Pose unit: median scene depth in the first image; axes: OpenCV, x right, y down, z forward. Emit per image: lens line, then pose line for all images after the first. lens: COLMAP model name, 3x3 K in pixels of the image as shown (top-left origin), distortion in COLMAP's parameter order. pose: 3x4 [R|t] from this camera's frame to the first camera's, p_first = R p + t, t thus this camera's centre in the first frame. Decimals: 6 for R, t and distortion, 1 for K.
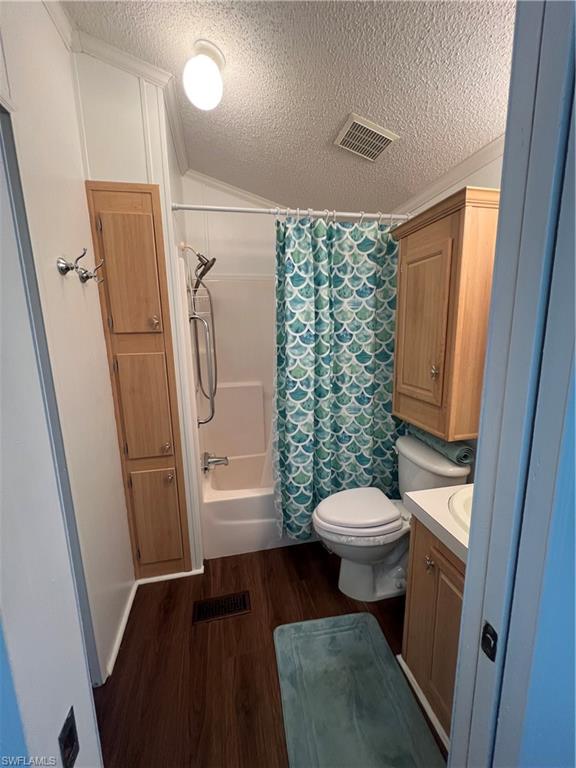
lens RADIAL K [[308.3, 0, 287.7], [0, 308.3, 385.6], [0, 0, 1]] dist [-0.002477, 0.000914]
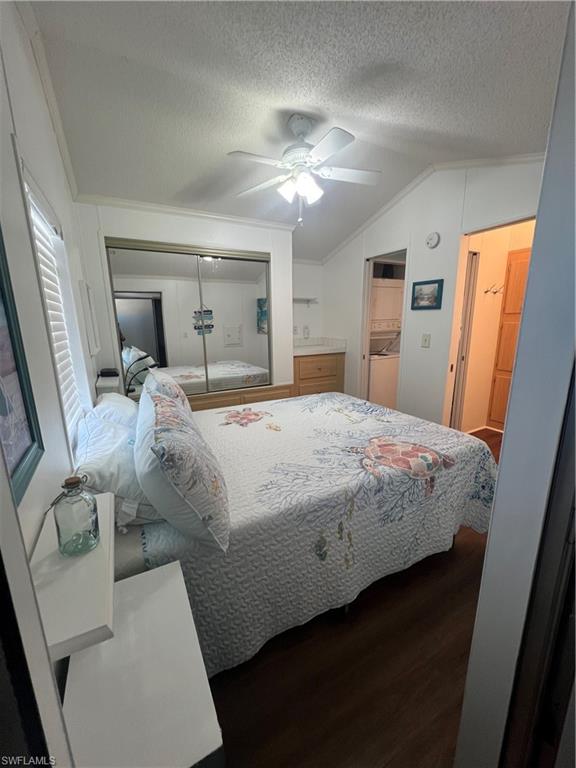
lens RADIAL K [[308.3, 0, 287.8], [0, 308.3, 385.4], [0, 0, 1]] dist [-0.002477, 0.000914]
pose [[0.279027, 0.226730, -0.933133, 1.291329], [-0.174006, 0.967578, 0.183068, 0.219961], [0.944386, 0.111290, 0.309433, -1.232383]]
